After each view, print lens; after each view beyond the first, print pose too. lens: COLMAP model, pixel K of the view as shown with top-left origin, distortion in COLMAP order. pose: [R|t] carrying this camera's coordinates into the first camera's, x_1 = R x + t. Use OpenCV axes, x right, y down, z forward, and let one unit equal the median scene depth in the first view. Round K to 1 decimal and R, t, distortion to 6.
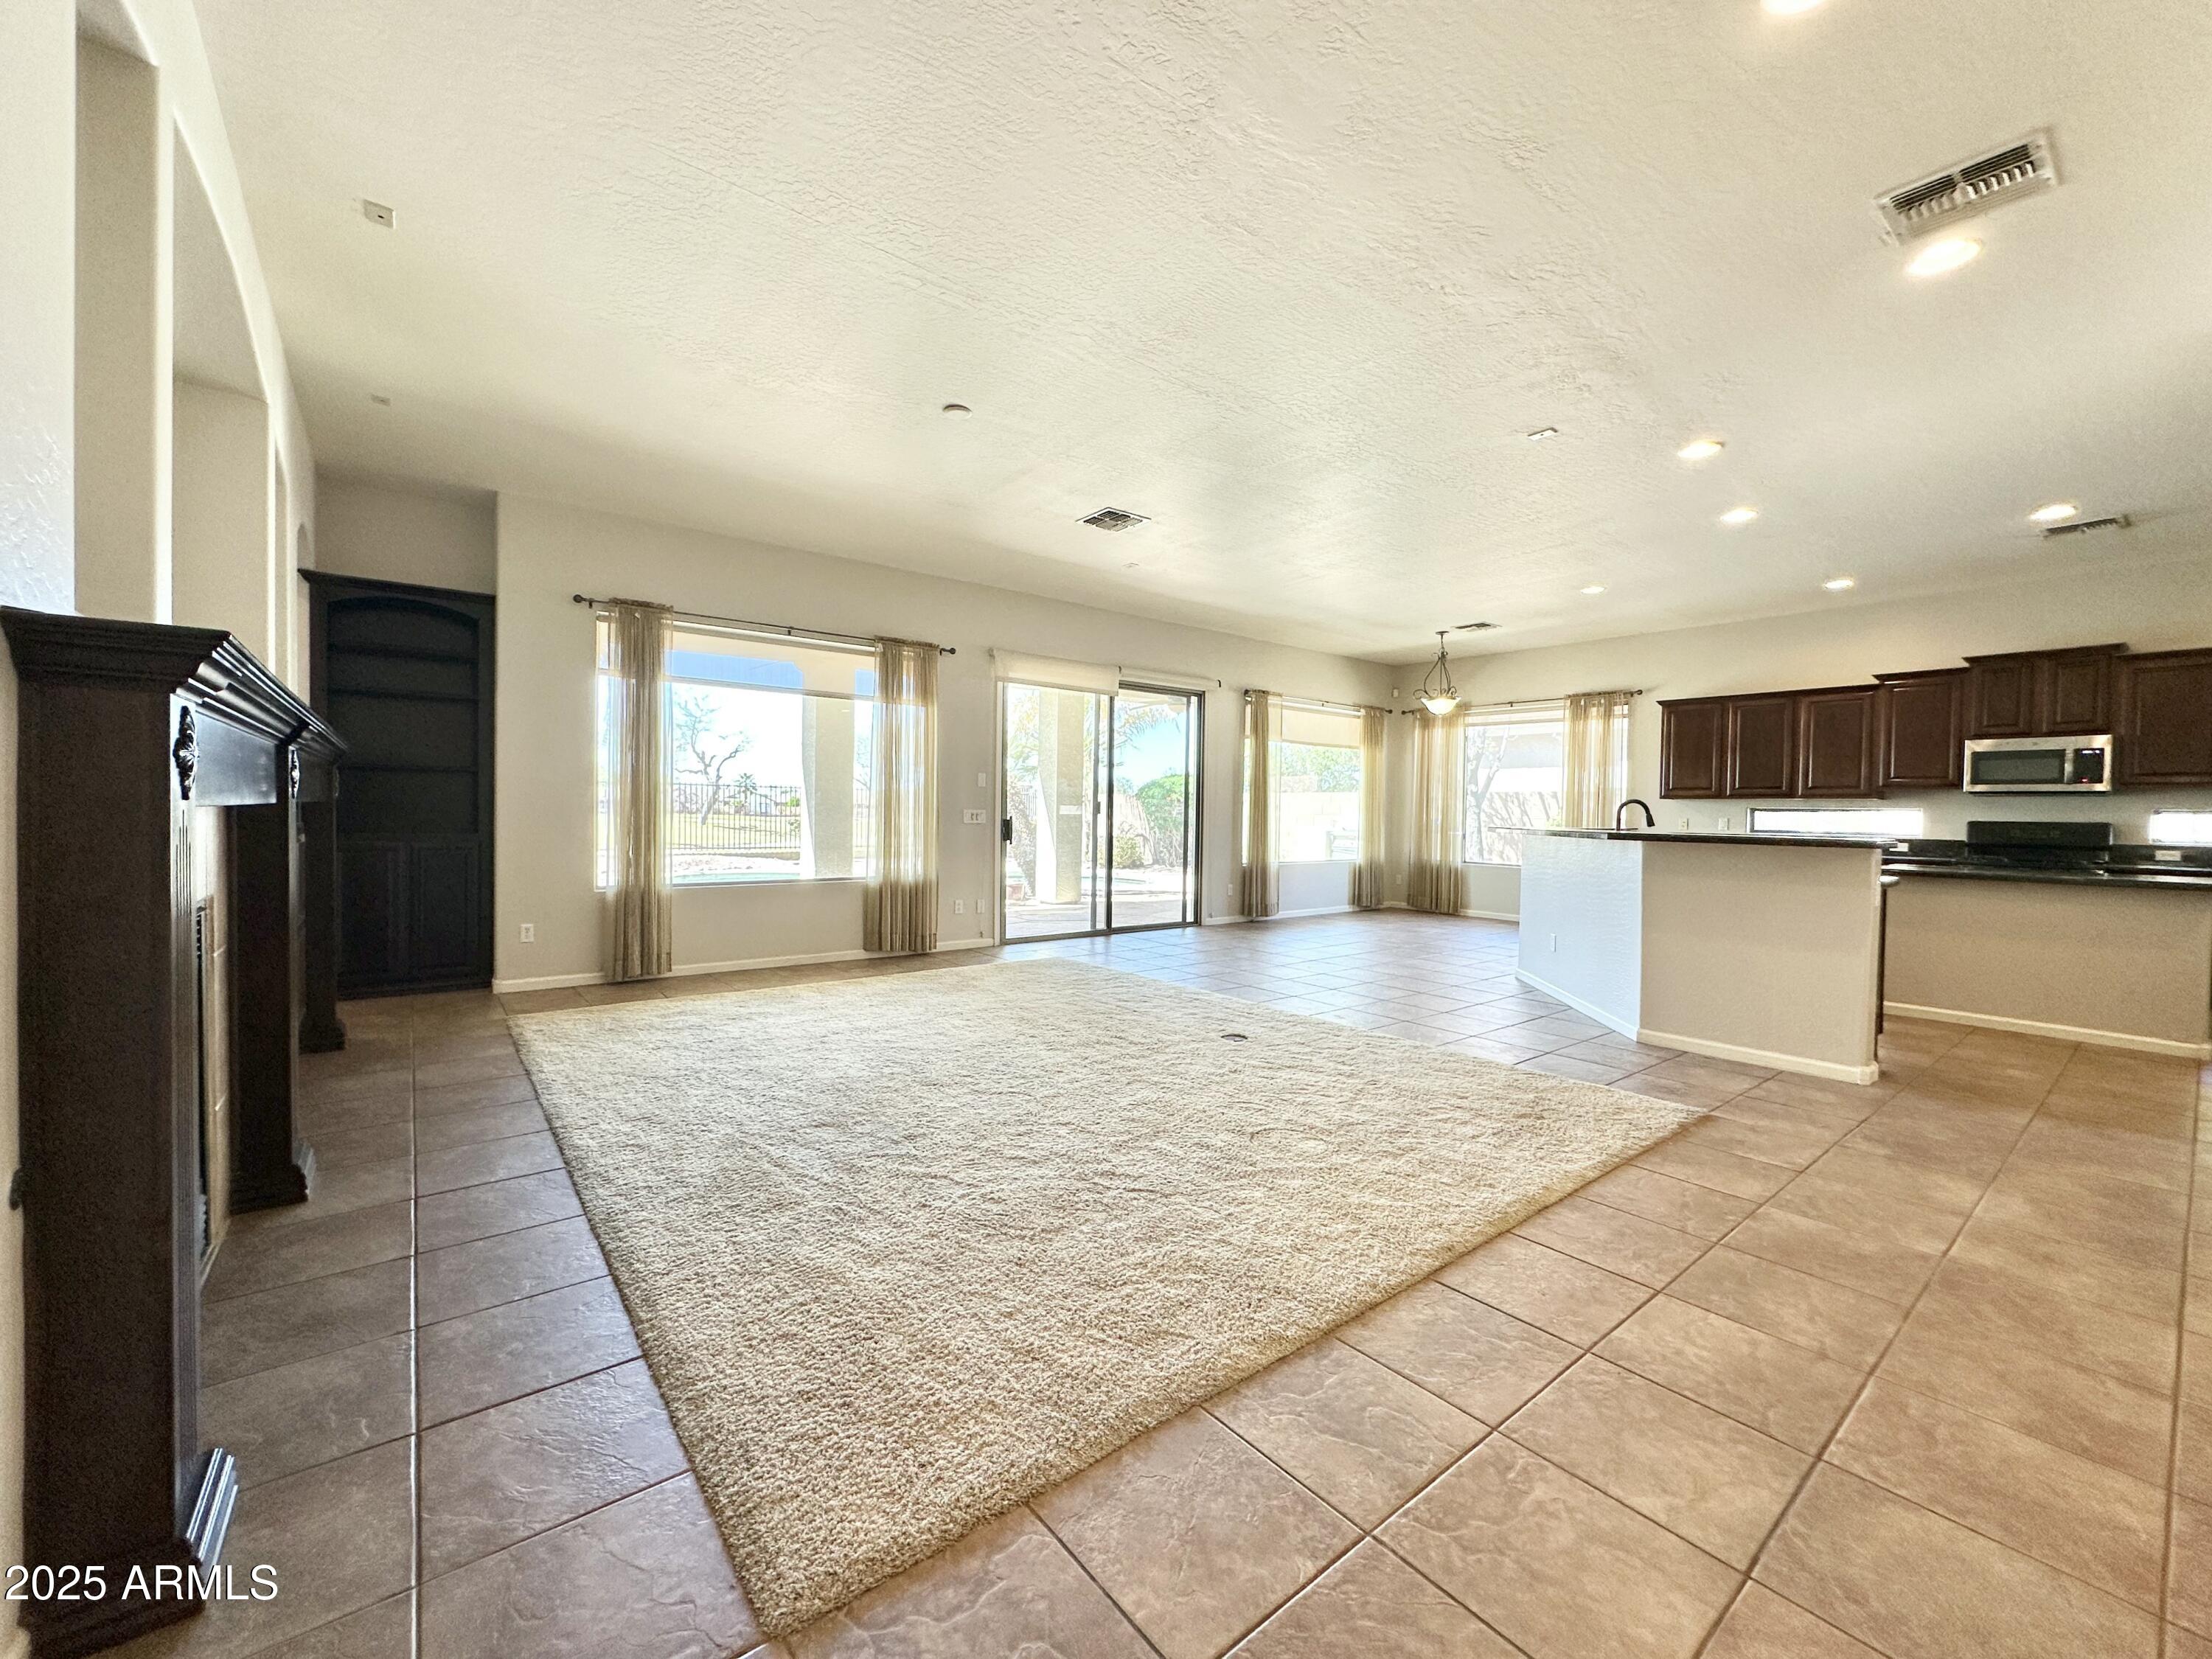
lens RADIAL K [[879.6, 0, 1090.5], [0, 879.6, 825.6], [0, 0, 1]] dist [-0.002615, 0.000102]
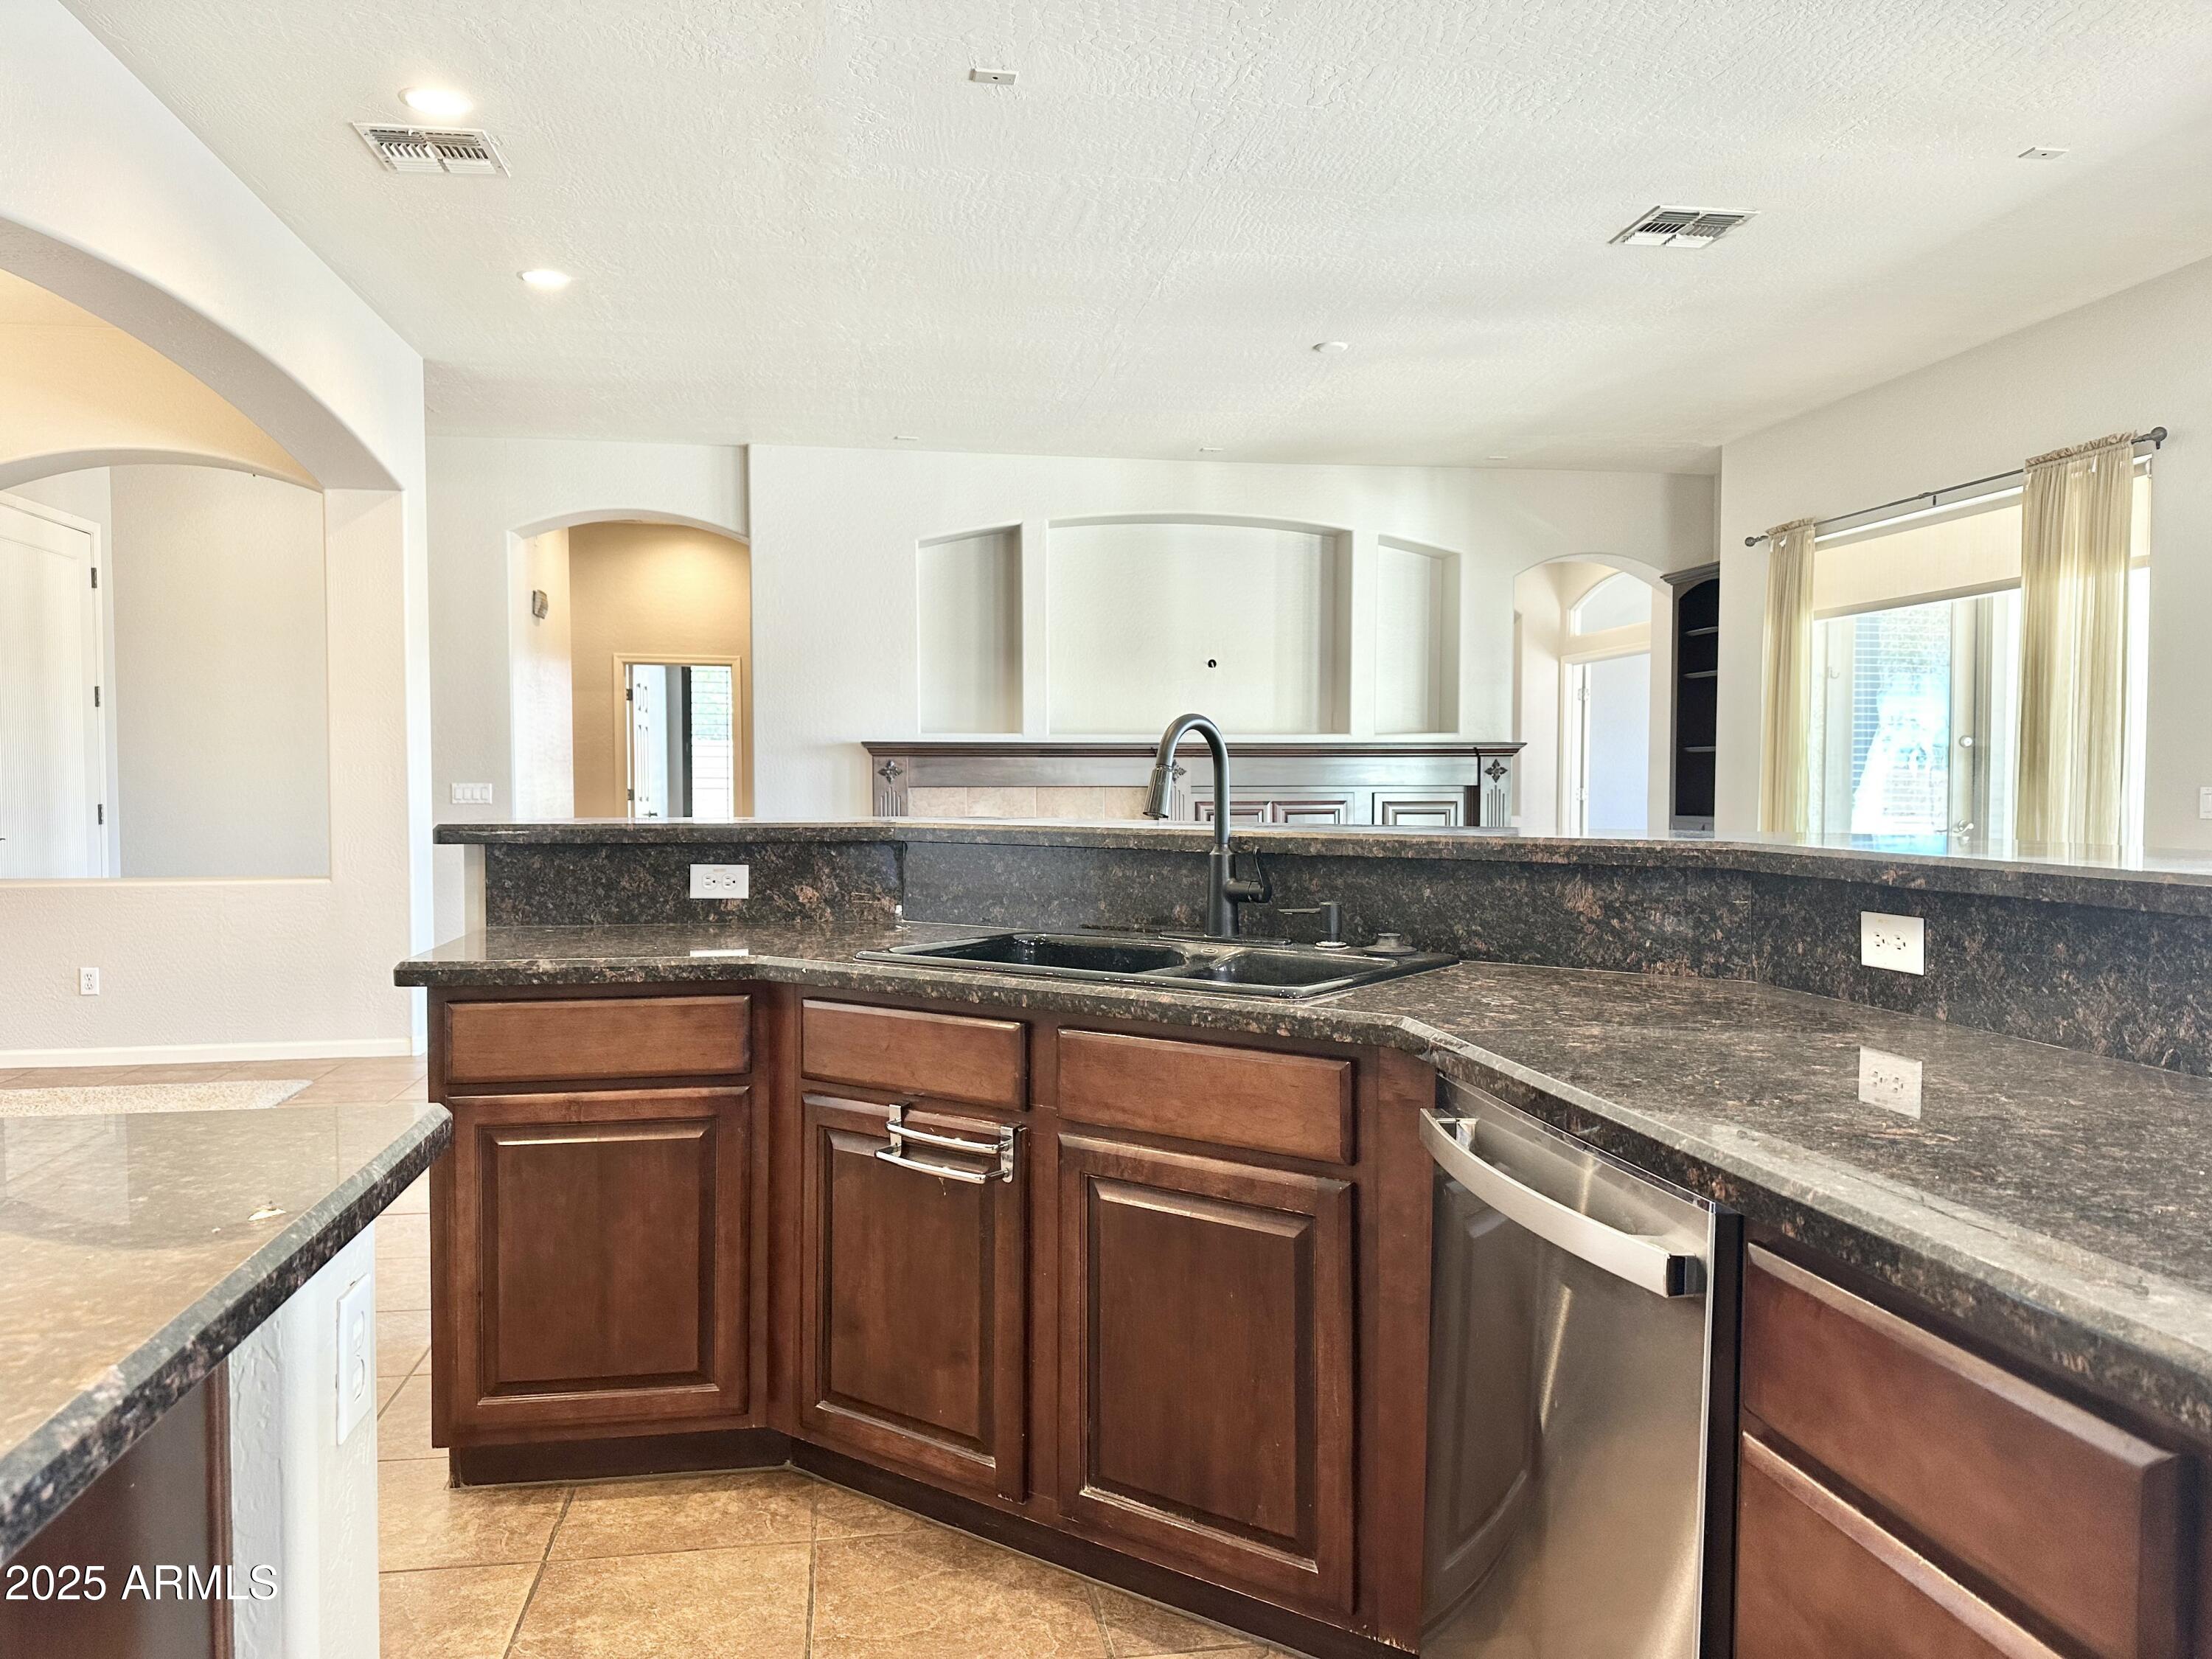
lens RADIAL K [[1534.3, 0, 1103.1], [0, 1534.3, 835.0], [0, 0, 1]] dist [0.009978, 0.001184]
pose [[-0.466481, 0.018511, -0.884337, 0.832914], [-0.028147, 0.998964, 0.035758, -0.011146], [0.884083, 0.041572, -0.465477, 0.952805]]
